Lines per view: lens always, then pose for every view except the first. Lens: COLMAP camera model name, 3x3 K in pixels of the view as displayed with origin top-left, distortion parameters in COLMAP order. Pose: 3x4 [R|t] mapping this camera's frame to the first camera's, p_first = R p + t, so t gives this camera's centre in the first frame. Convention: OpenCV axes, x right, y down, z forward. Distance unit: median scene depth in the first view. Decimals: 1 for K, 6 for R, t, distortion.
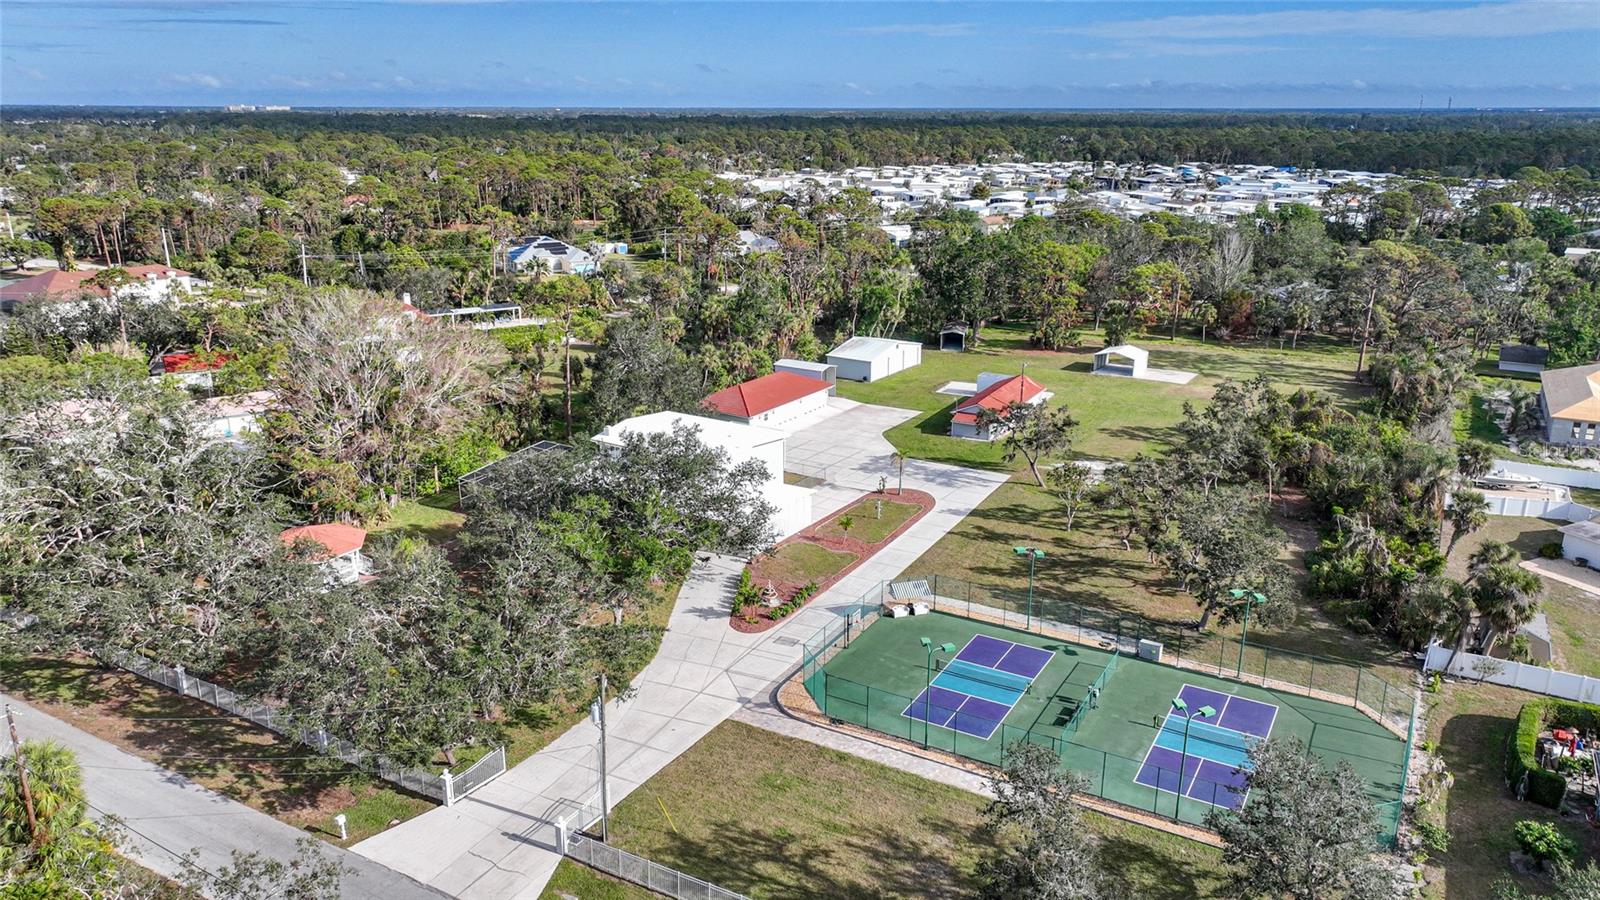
lens RADIAL K [[1124.2, 0, 800.0], [0, 1124.2, 450.0], [0, 0, 1]] dist [0.001694, 0.006336]
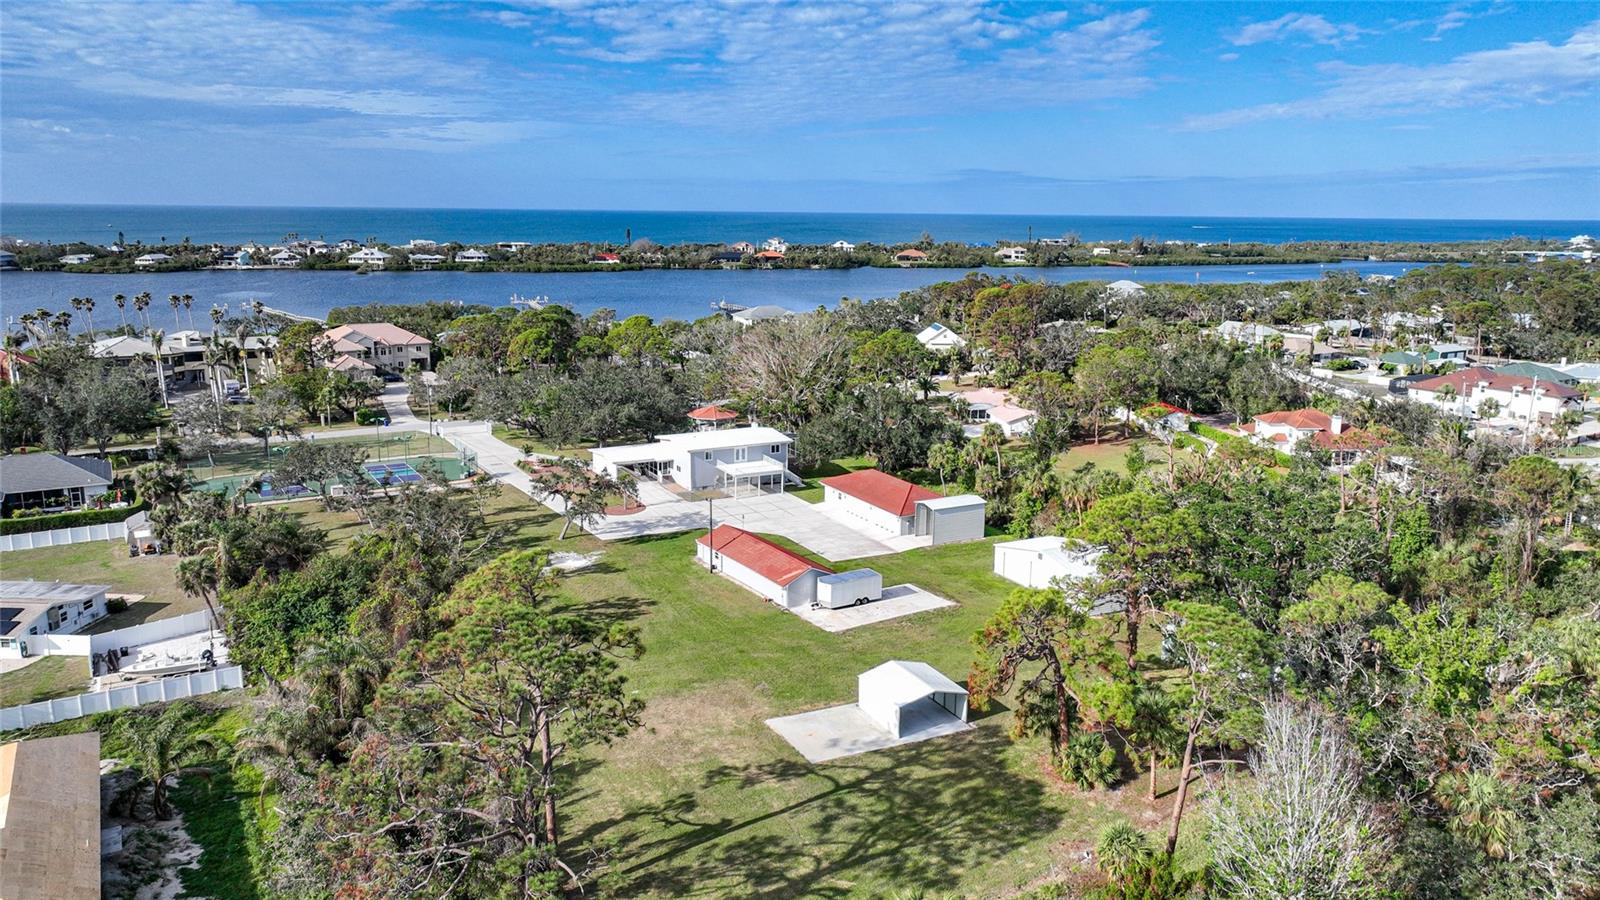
lens RADIAL K [[1124.2, 0, 800.0], [0, 1124.2, 450.0], [0, 0, 1]] dist [0.001694, 0.006336]
pose [[-0.476405, 0.183131, -0.859943, 1.261376], [-0.267860, 0.901343, 0.340341, -0.592427], [0.837430, 0.392485, -0.380350, 1.915048]]
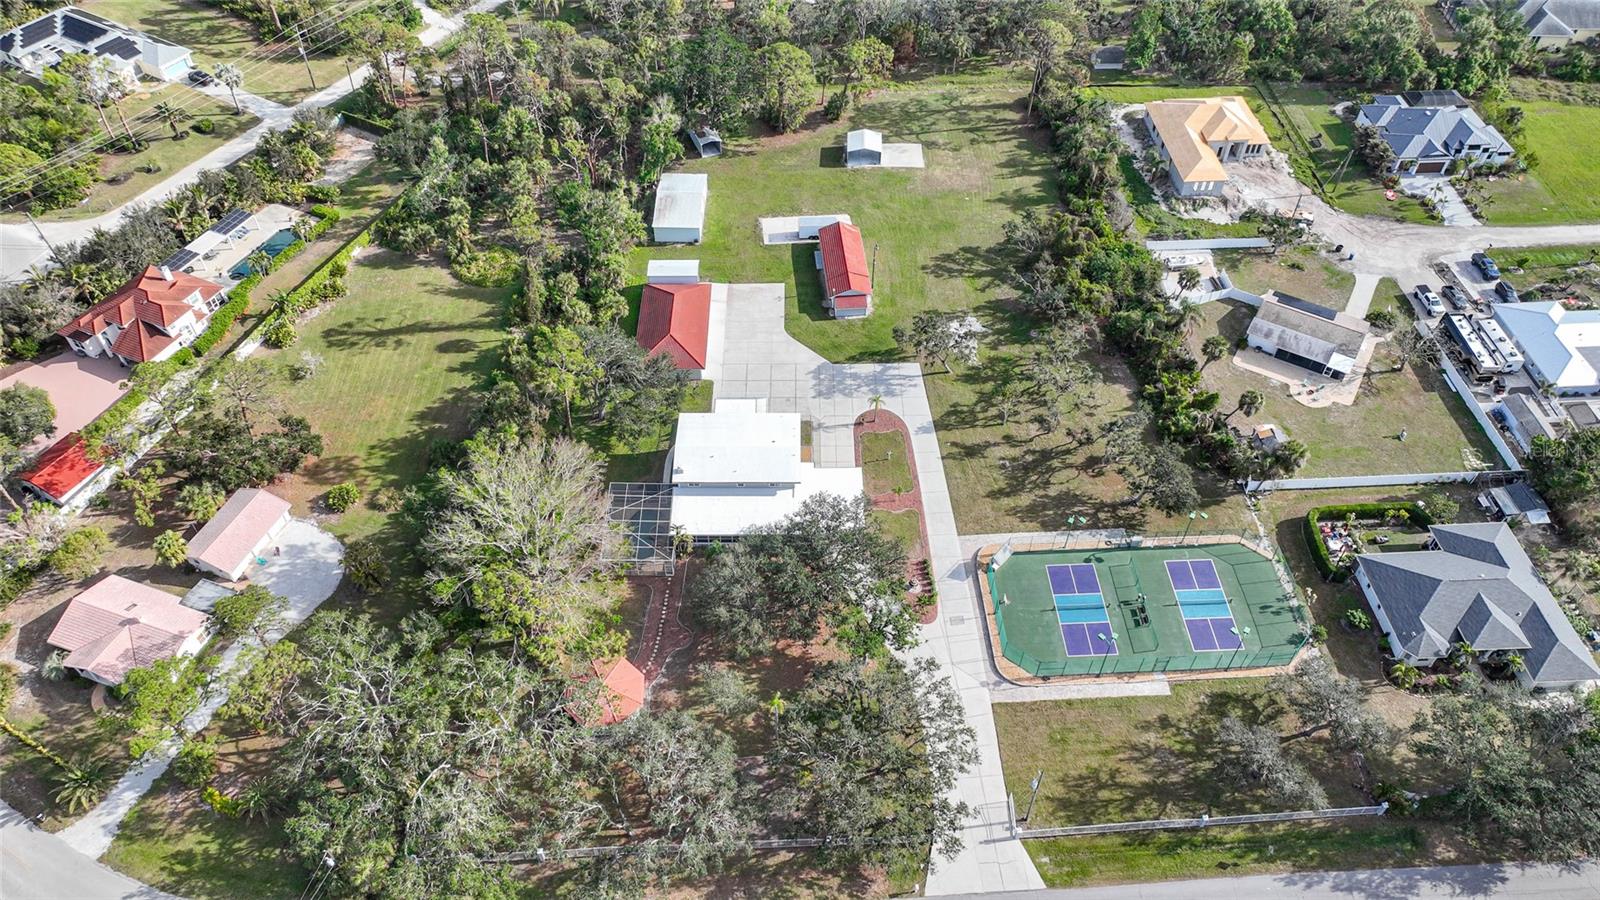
lens RADIAL K [[1124.2, 0, 800.0], [0, 1124.2, 450.0], [0, 0, 1]] dist [0.001694, 0.006336]
pose [[0.836586, -0.398523, 0.375904, -0.614816], [0.155190, 0.830450, 0.535041, -0.807777], [-0.525396, -0.389271, 0.756589, -0.008229]]
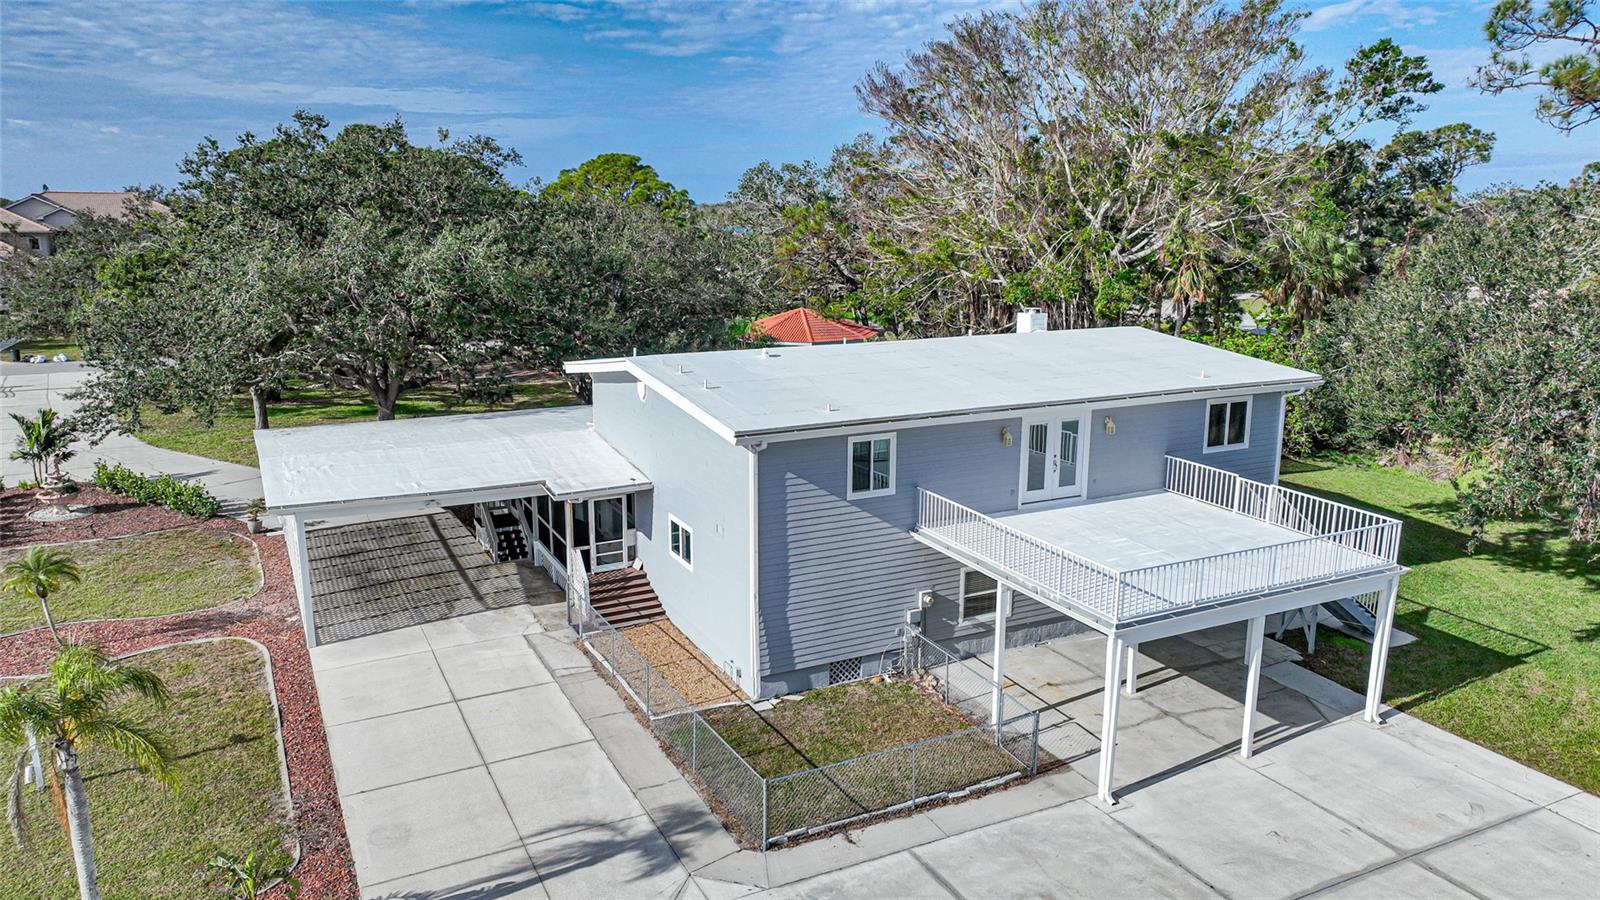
lens RADIAL K [[1121.8, 0, 800.0], [0, 1121.8, 450.0], [0, 0, 1]] dist [0.004592, 0.020034]
pose [[-0.506569, 0.188384, -0.841368, 0.167968], [-0.253652, 0.900093, 0.354251, -0.094511], [0.824044, 0.392867, -0.408175, 1.289960]]
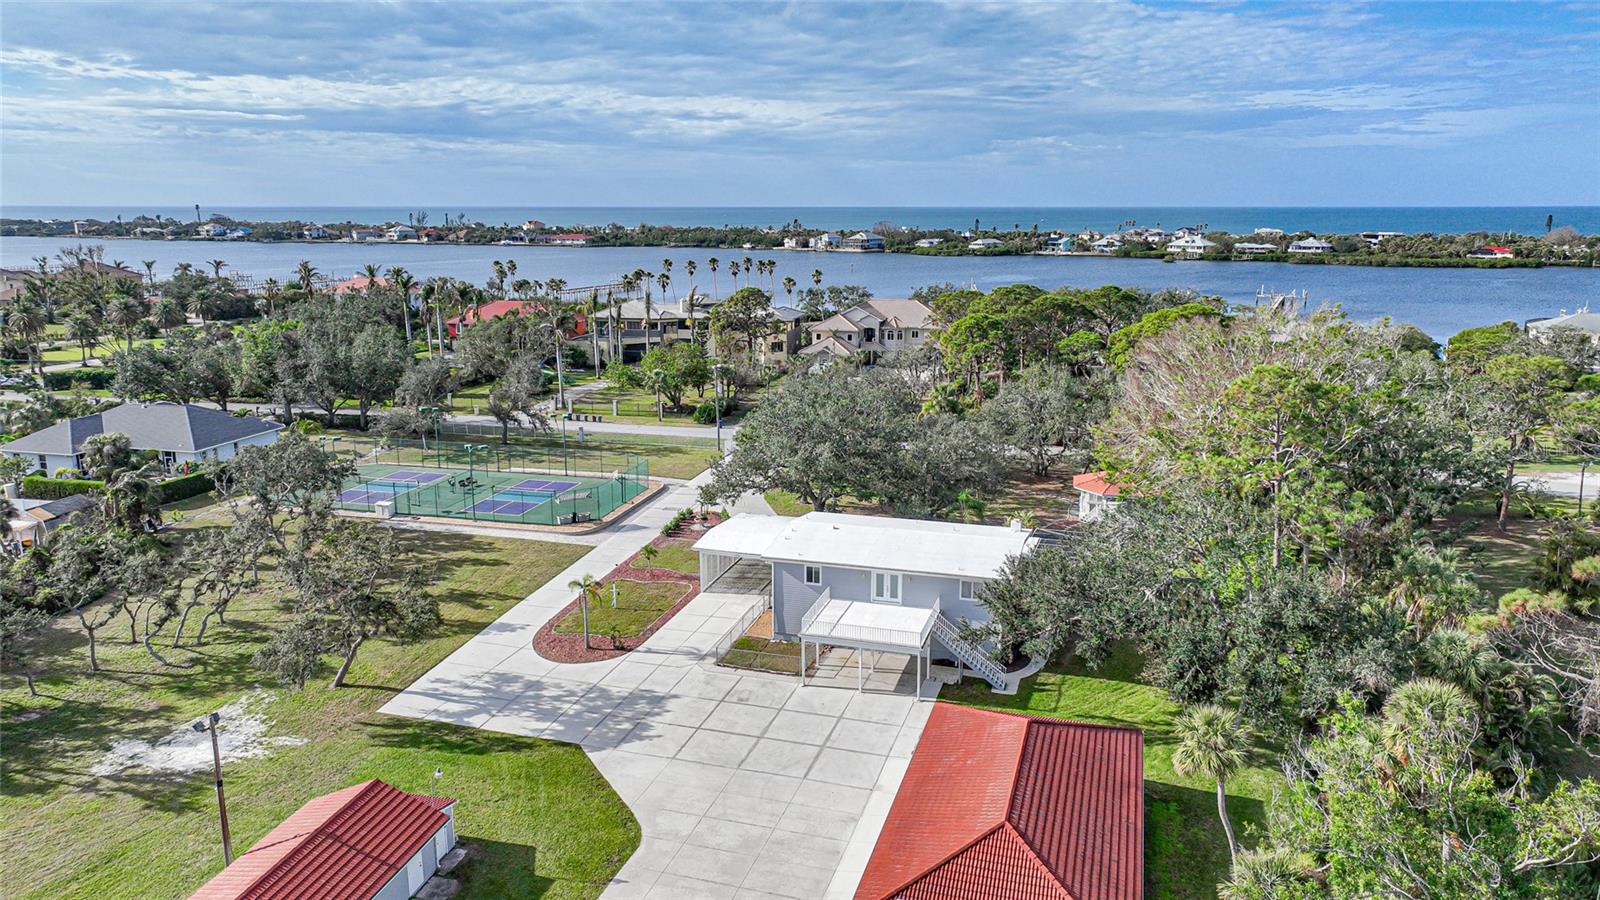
lens RADIAL K [[1115.8, 0, 800.0], [0, 1115.8, 450.0], [0, 0, 1]] dist [0.003030, 0.004722]
pose [[-0.960896, 0.064351, -0.269330, 0.160825], [-0.076947, 0.872267, 0.482938, -0.442862], [0.266005, 0.484777, -0.833206, 1.785109]]
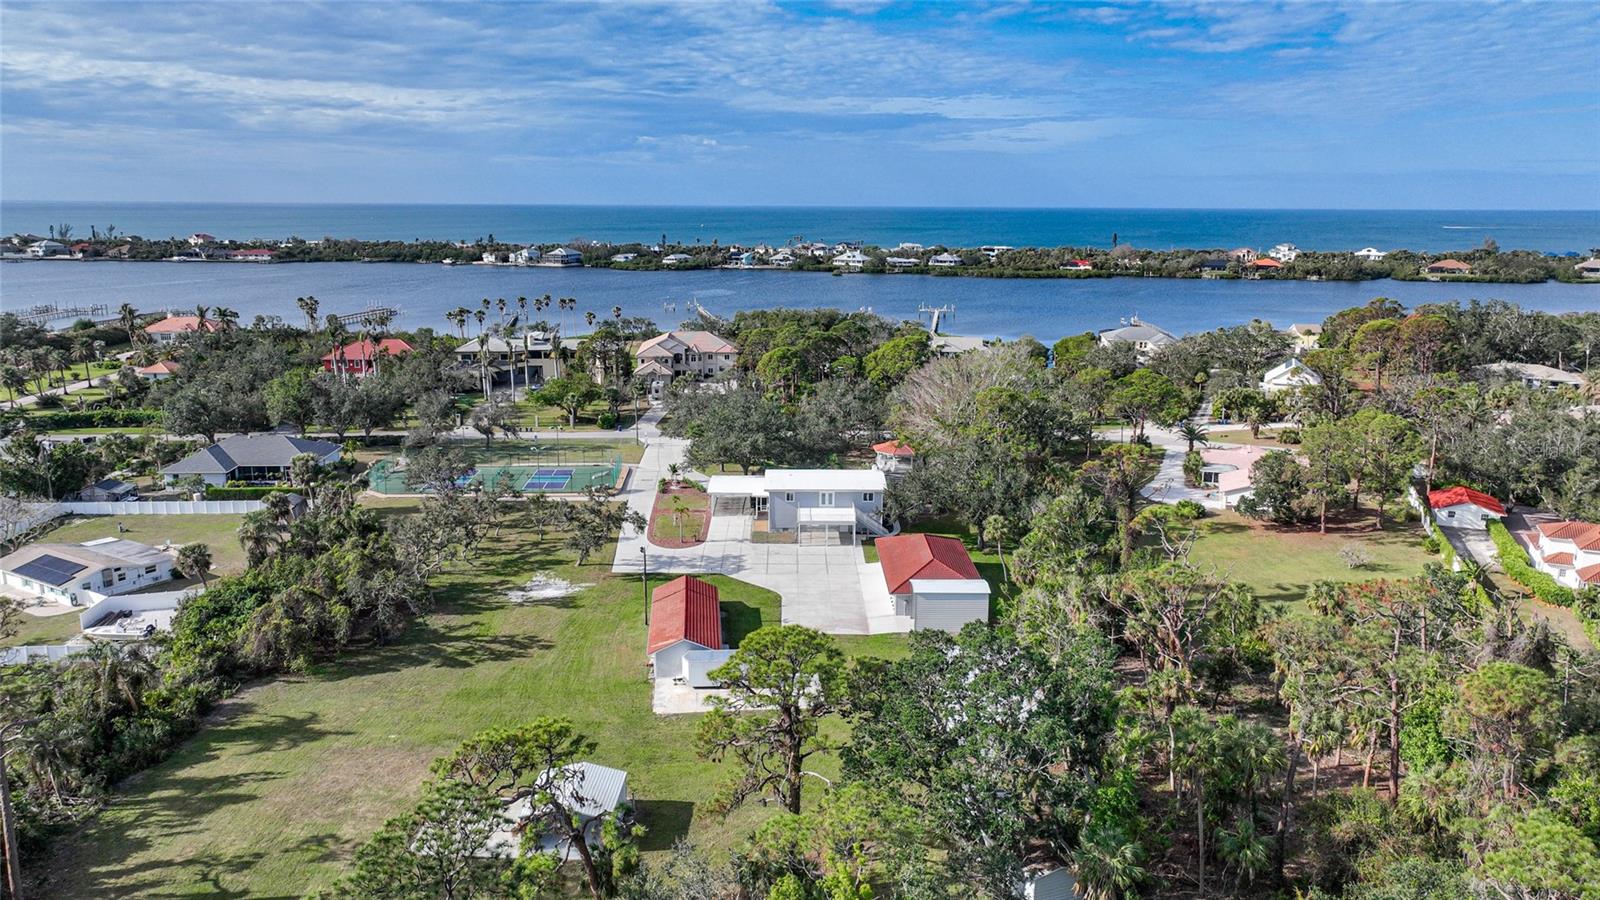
lens RADIAL K [[1120.0, 0, 800.0], [0, 1120.0, 450.0], [0, 0, 1]] dist [0.001091, 0.003080]
pose [[-0.831676, 0.119305, -0.542292, 0.762660], [-0.165688, 0.878827, 0.447448, -0.748160], [0.529964, 0.461983, -0.711132, 2.264582]]
